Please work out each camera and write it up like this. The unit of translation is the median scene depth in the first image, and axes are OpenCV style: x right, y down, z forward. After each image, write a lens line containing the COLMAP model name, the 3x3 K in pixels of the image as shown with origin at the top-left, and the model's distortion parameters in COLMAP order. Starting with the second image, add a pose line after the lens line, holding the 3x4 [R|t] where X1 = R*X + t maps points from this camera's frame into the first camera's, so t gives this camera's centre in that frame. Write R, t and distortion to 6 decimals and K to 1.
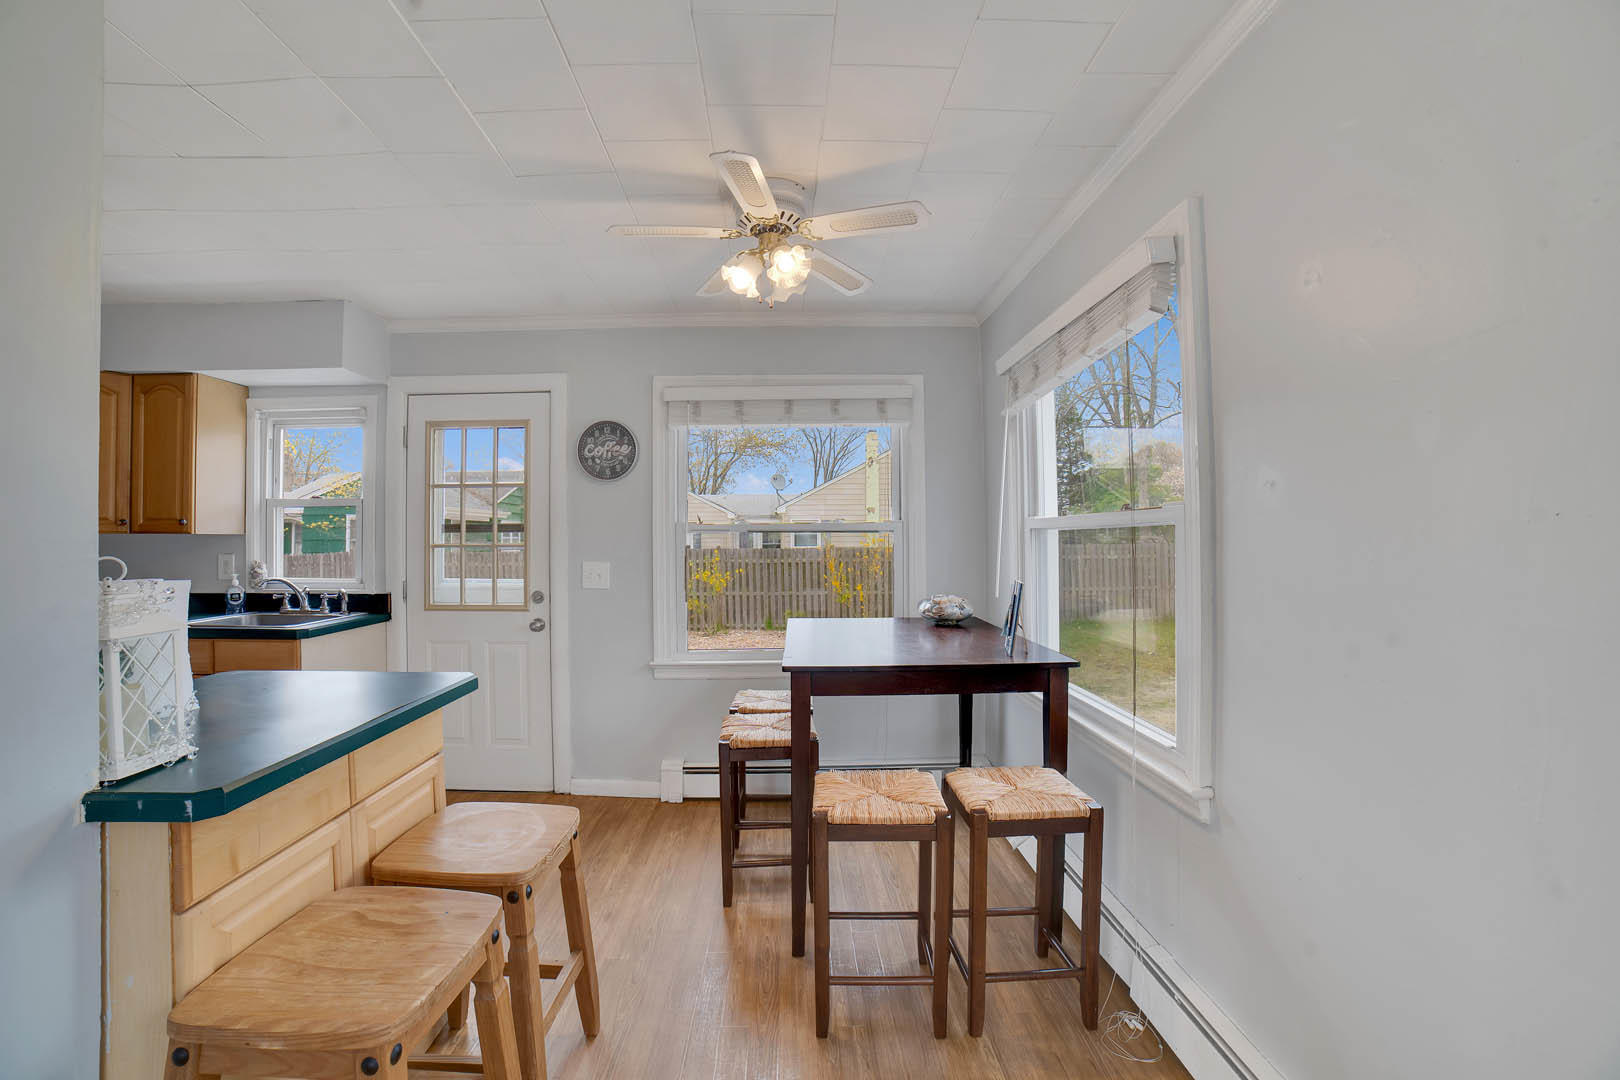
lens RADIAL K [[659.5, 0, 806.7], [0, 659.5, 541.5], [0, 0, 1]] dist [-0.004598, -0.000109]
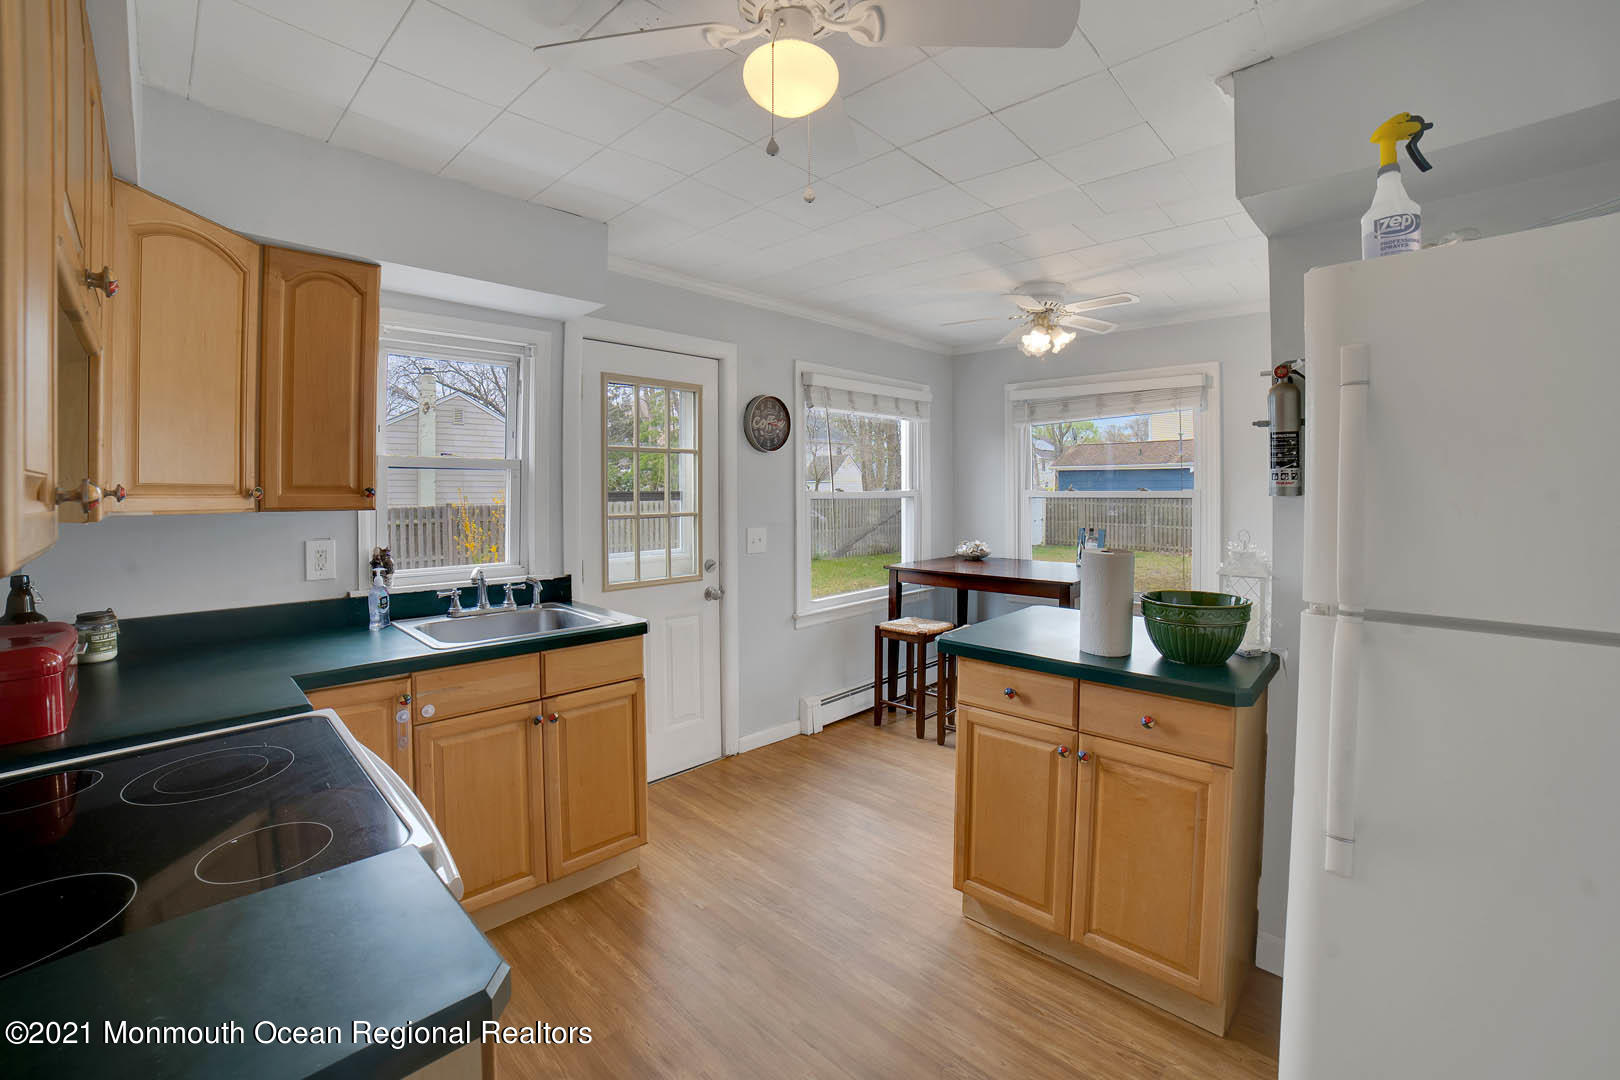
lens RADIAL K [[659.5, 0, 831.6], [0, 659.5, 496.4], [0, 0, 1]] dist [-0.004598, -0.000109]
pose [[0.676089, -0.007216, 0.736784, -1.020993], [0.000853, 0.999959, 0.009010, -0.028623], [-0.736819, -0.005463, 0.676068, 0.197208]]
